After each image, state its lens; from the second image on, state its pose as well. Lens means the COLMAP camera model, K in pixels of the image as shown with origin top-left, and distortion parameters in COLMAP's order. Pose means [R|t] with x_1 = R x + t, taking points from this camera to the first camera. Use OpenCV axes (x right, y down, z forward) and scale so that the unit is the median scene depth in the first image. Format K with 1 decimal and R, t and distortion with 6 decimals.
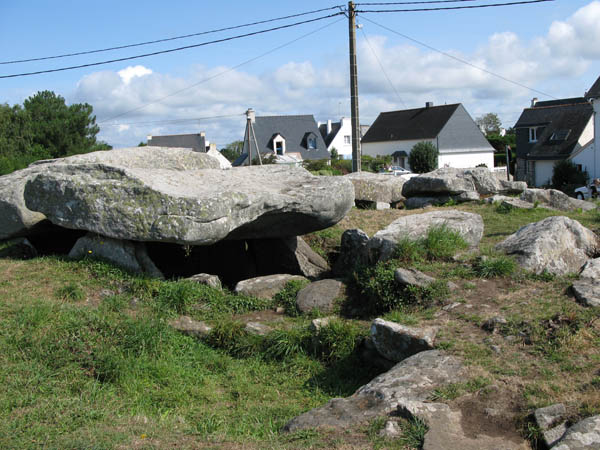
lens RADIAL K [[638.1, 0, 299.4], [0, 638.1, 224.5], [0, 0, 1]] dist [-0.084626, 0.000000]
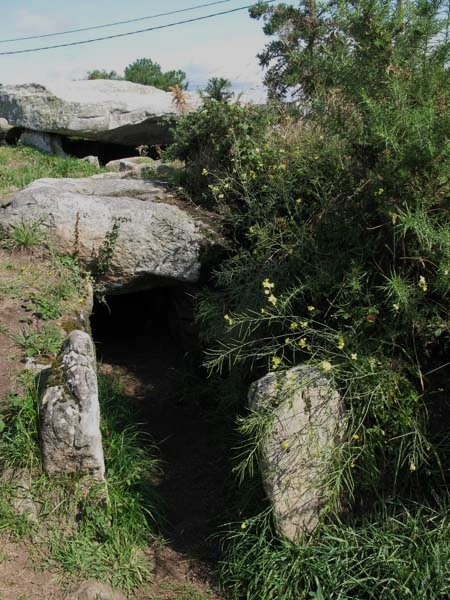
lens RADIAL K [[638.1, 0, 225.7], [0, 638.1, 299.9], [0, 0, 1]] dist [-0.084626, 0.000000]
pose [[0.955308, 0.082778, -0.283785, 0.594540], [-0.038357, 0.986588, 0.158661, 0.161633], [0.293112, -0.140685, 0.945671, -0.349780]]
